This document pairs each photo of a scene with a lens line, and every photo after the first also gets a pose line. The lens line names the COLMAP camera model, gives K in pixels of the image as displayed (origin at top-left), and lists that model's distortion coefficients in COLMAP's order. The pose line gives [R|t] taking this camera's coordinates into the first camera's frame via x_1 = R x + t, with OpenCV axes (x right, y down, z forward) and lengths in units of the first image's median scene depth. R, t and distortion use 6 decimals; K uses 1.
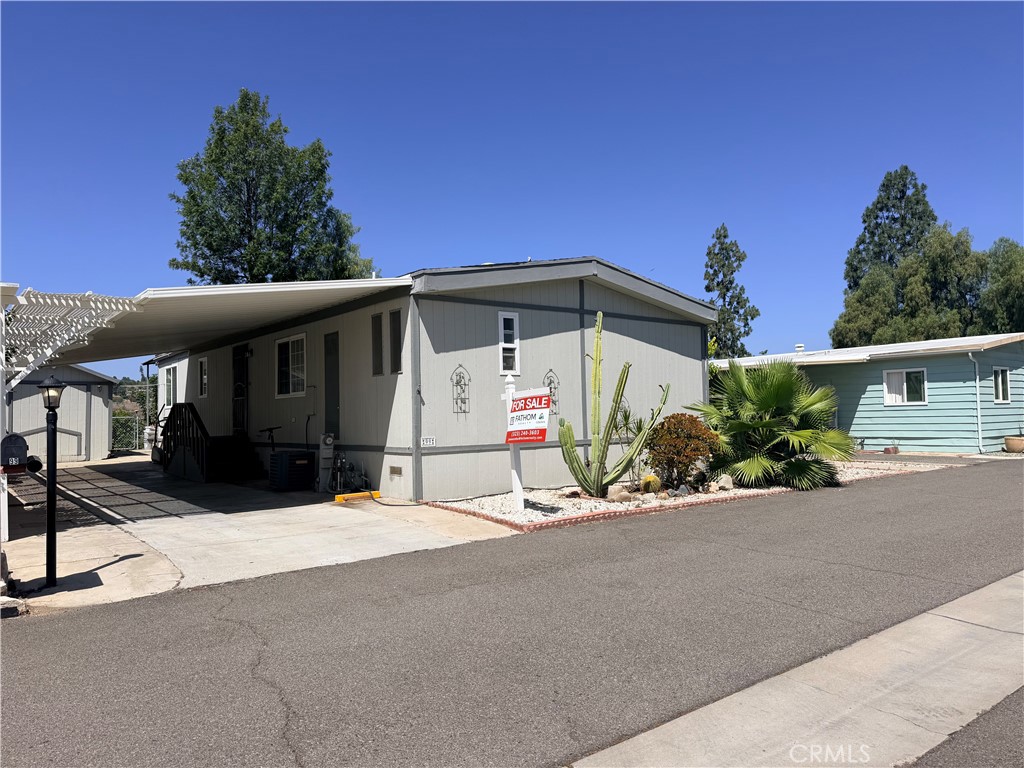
lens RADIAL K [[711.3, 0, 522.4], [0, 711.3, 378.5], [0, 0, 1]] dist [0.019678, -0.018759]
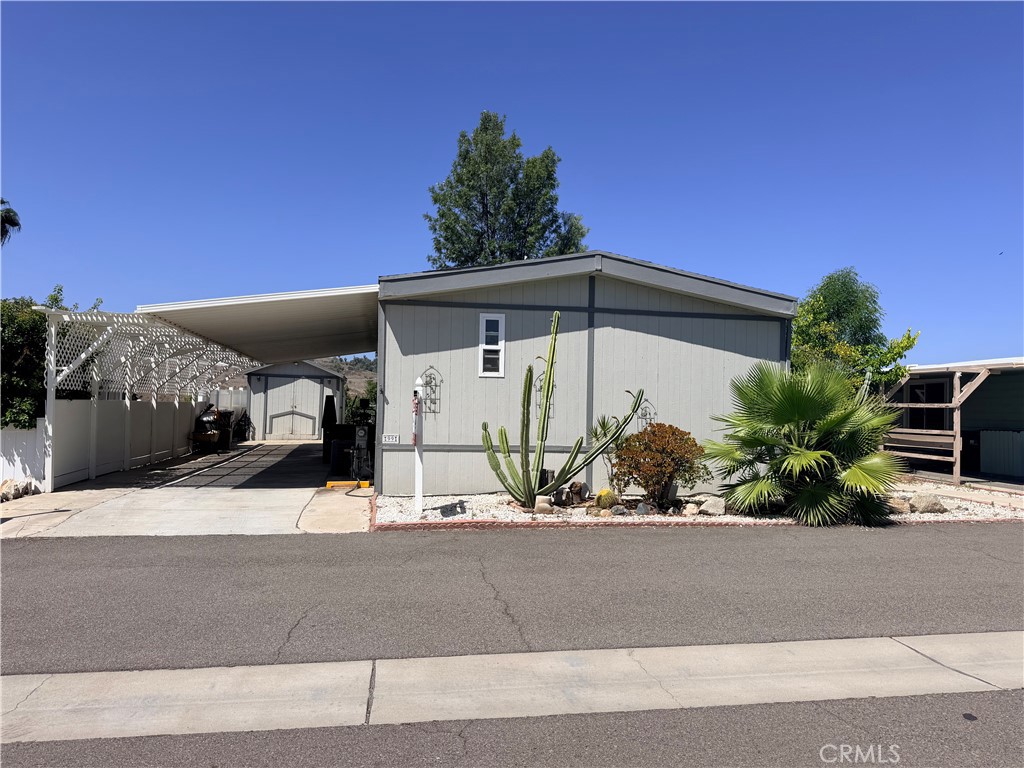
lens RADIAL K [[711.3, 0, 519.7], [0, 711.3, 387.8], [0, 0, 1]] dist [0.019678, -0.018759]
pose [[0.879018, 0.022449, -0.476260, 0.491403], [-0.013678, 0.999667, 0.021875, -0.011799], [0.476593, -0.012714, 0.879032, 0.140452]]
